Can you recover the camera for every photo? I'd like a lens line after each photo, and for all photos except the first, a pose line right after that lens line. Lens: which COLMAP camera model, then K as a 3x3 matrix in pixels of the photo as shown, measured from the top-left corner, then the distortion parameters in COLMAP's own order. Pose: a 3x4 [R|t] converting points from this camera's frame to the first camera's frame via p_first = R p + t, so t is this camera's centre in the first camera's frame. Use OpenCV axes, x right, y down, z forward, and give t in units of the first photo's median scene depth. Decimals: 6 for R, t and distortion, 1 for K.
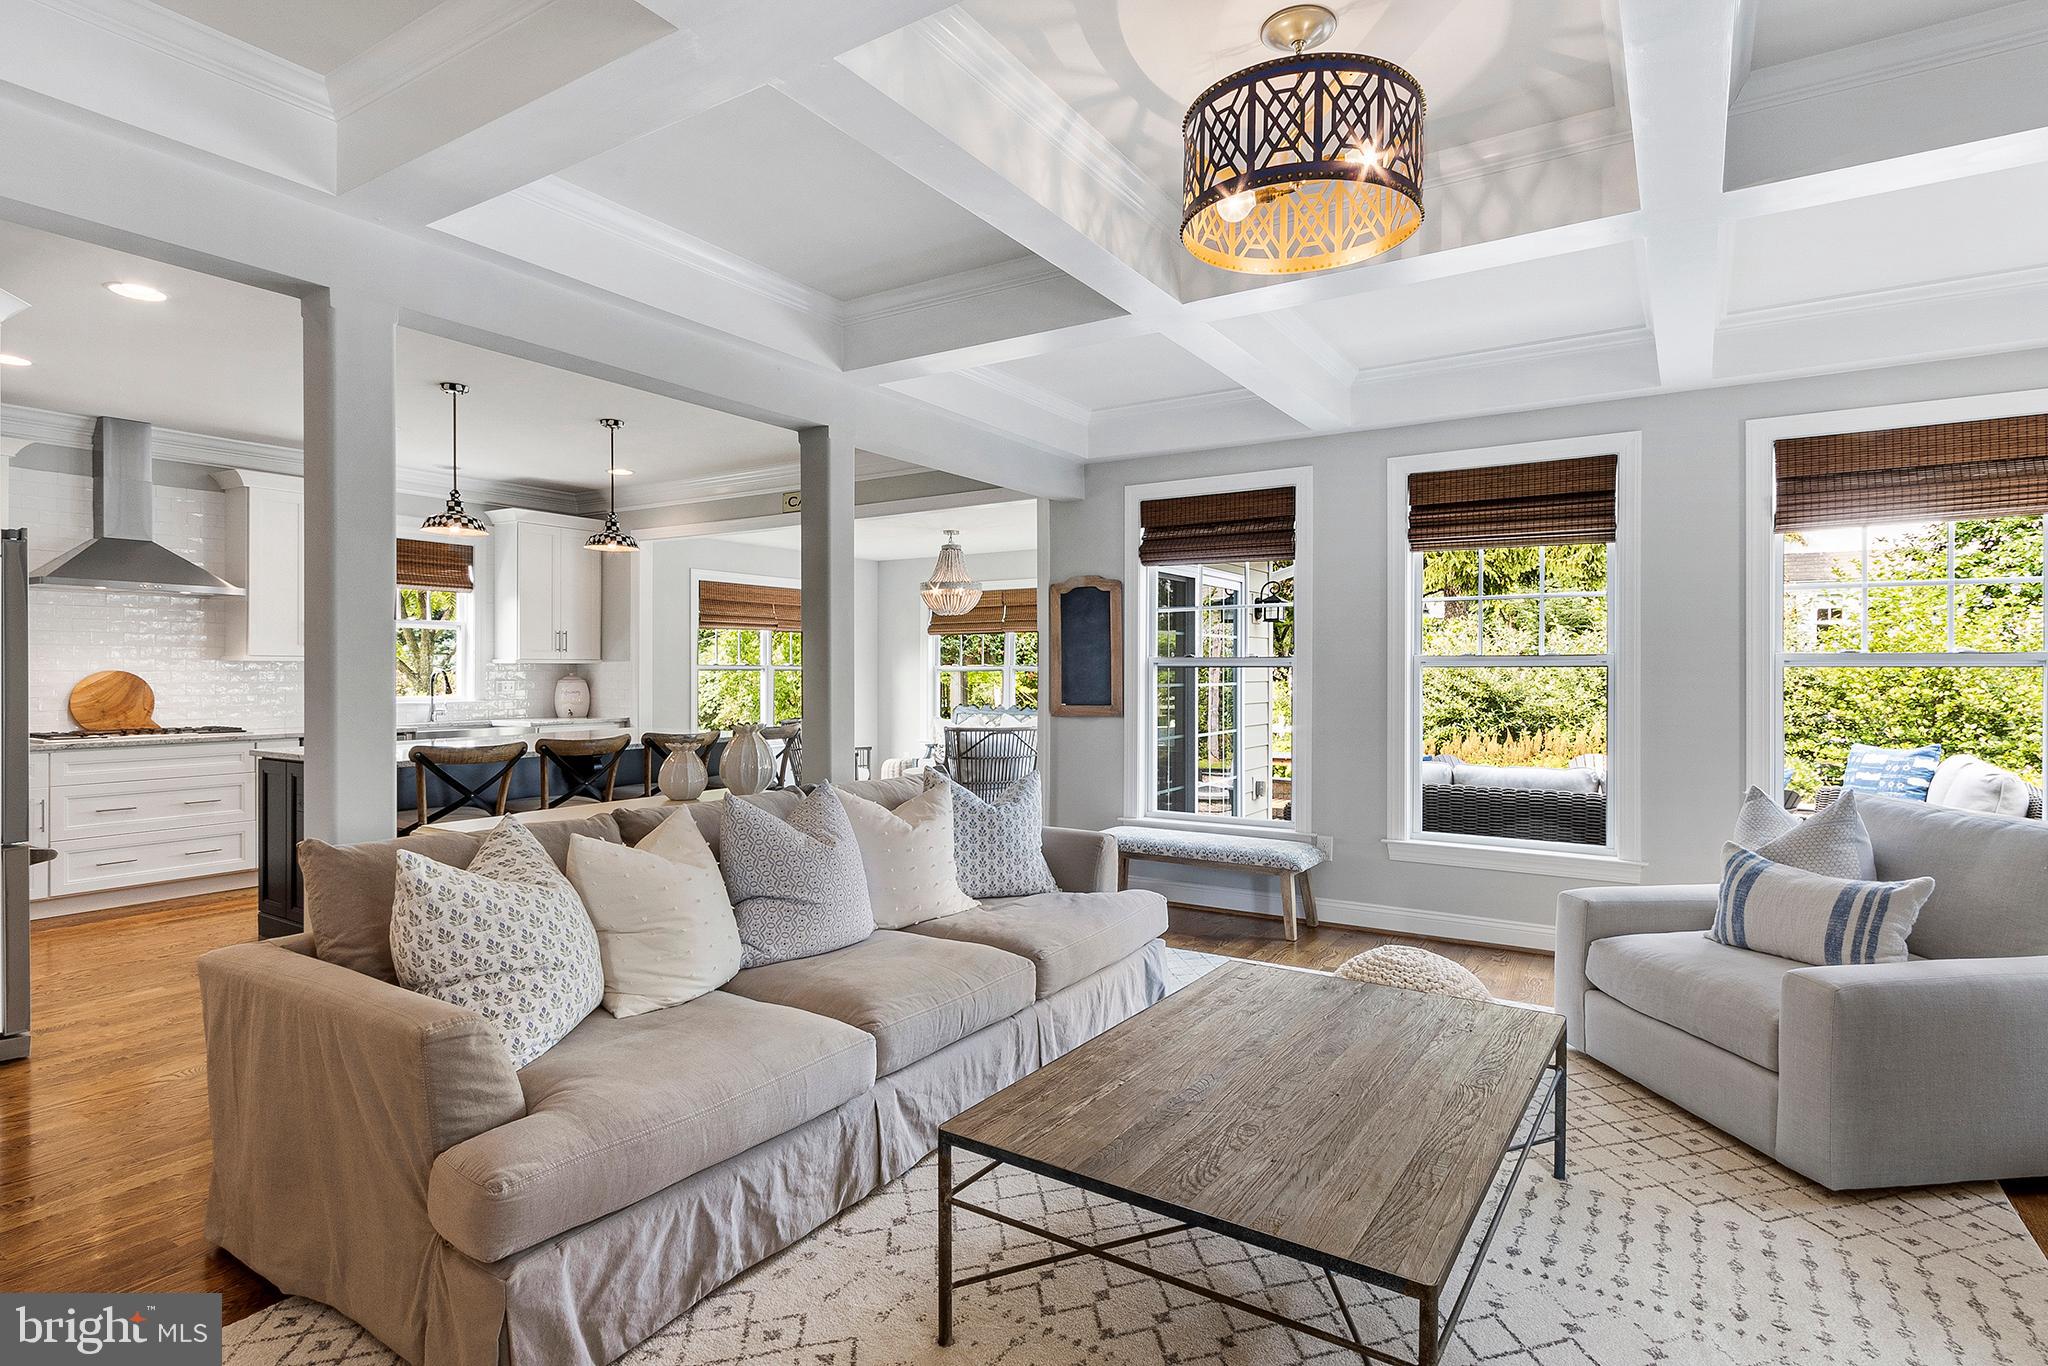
lens RADIAL K [[985.6, 0, 1024.4], [0, 985.6, 674.7], [0, 0, 1]] dist [0.001413, -0.000003]
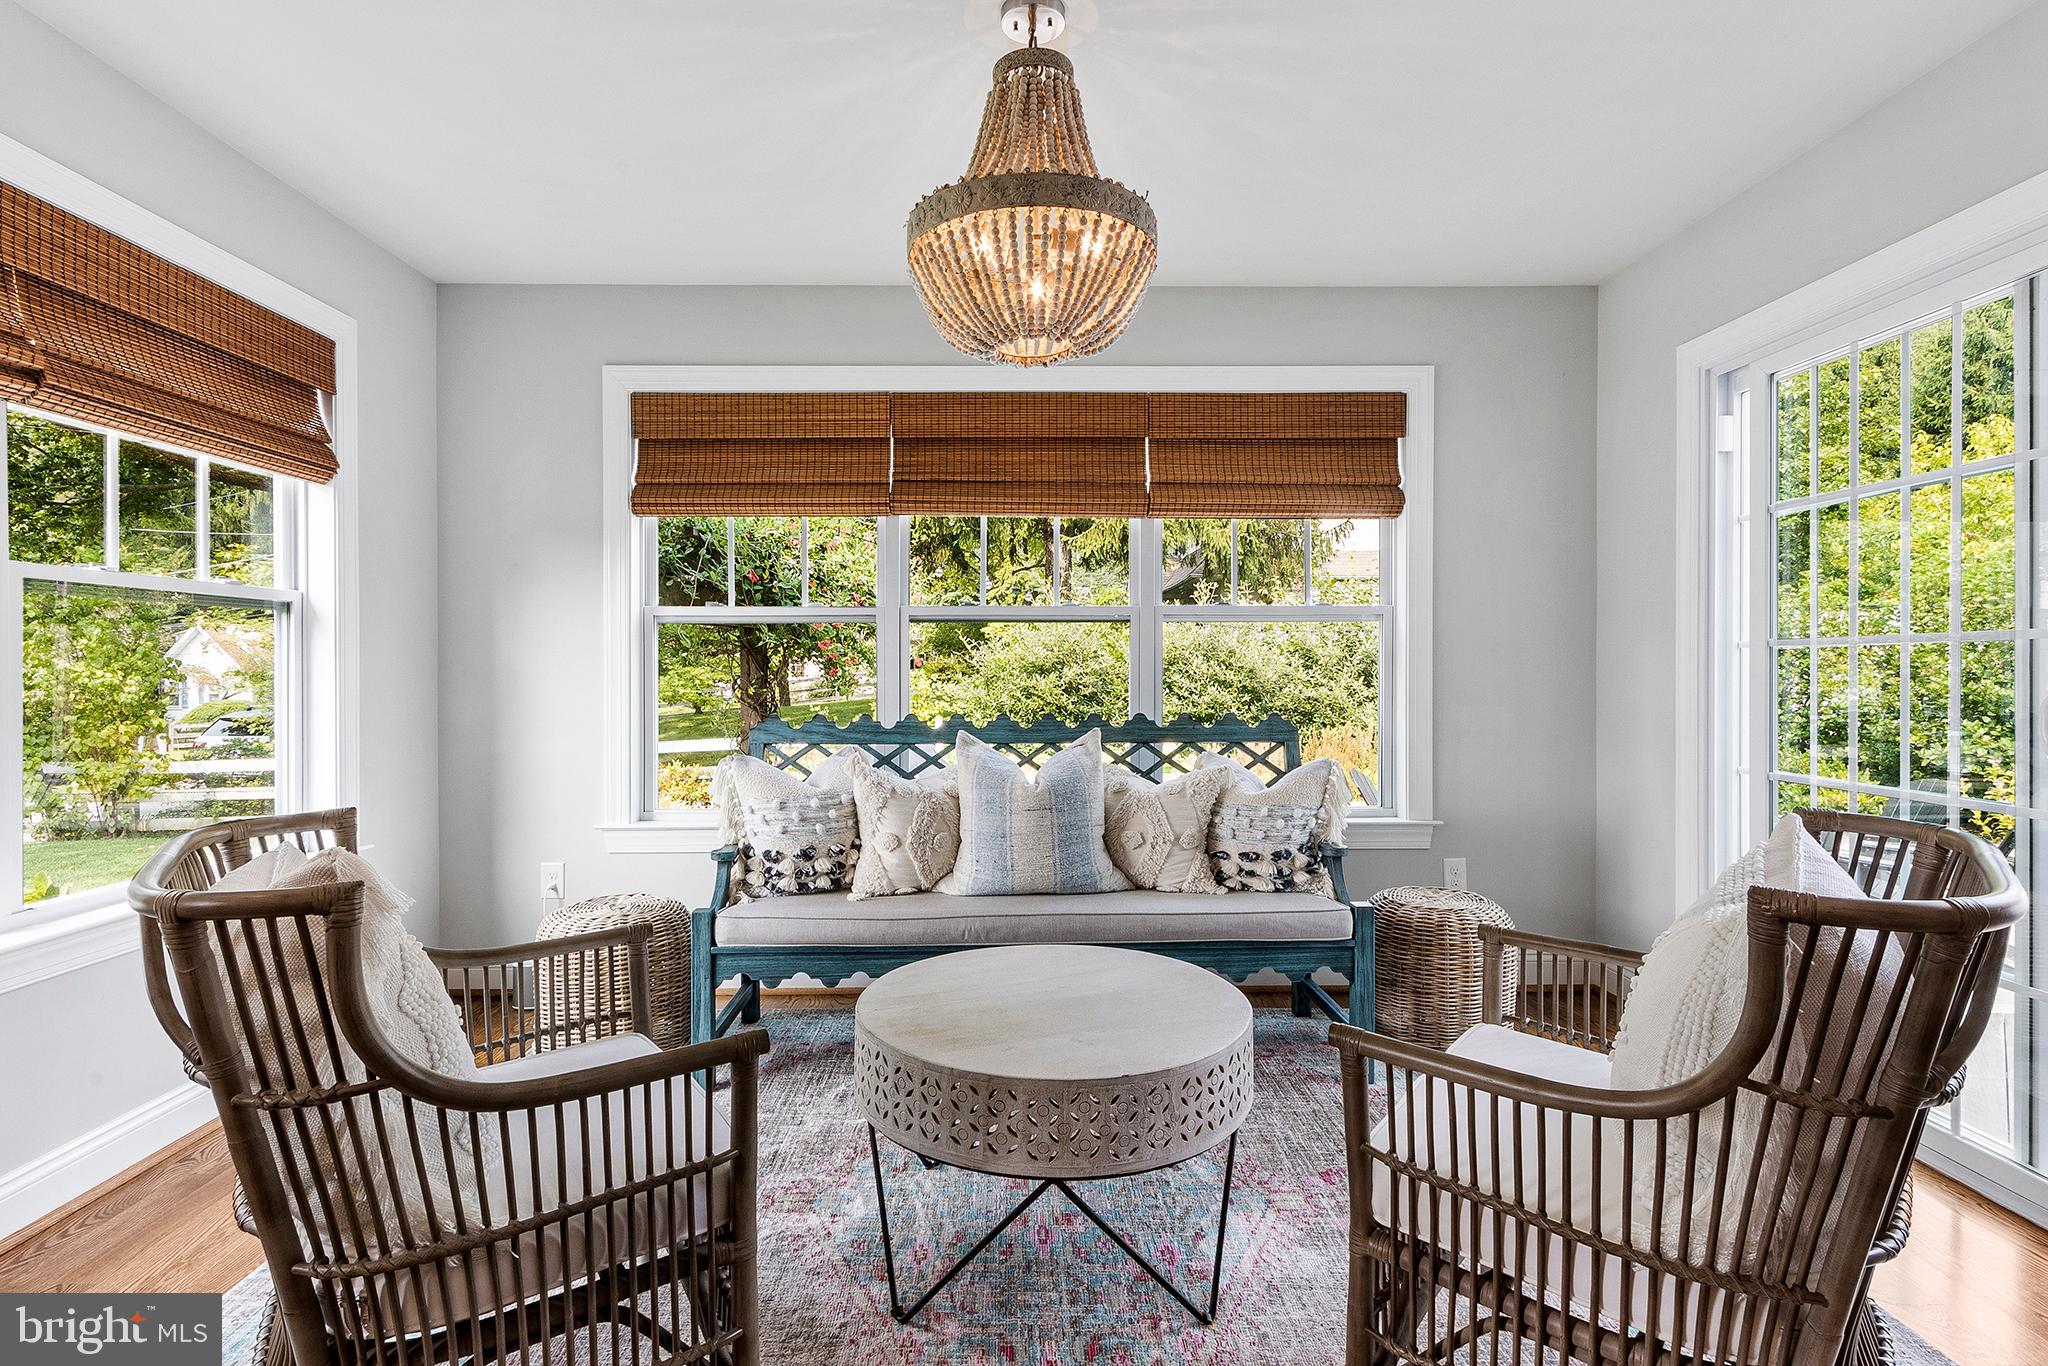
lens RADIAL K [[1050.0, 0, 1023.4], [0, 1050.0, 672.4], [0, 0, 1]] dist [0.000299, 0.000129]
pose [[0.846163, -0.005117, 0.532899, -0.307673], [0.003430, 0.999985, 0.004157, 0.022213], [-0.532913, -0.001690, 0.846168, 1.094828]]
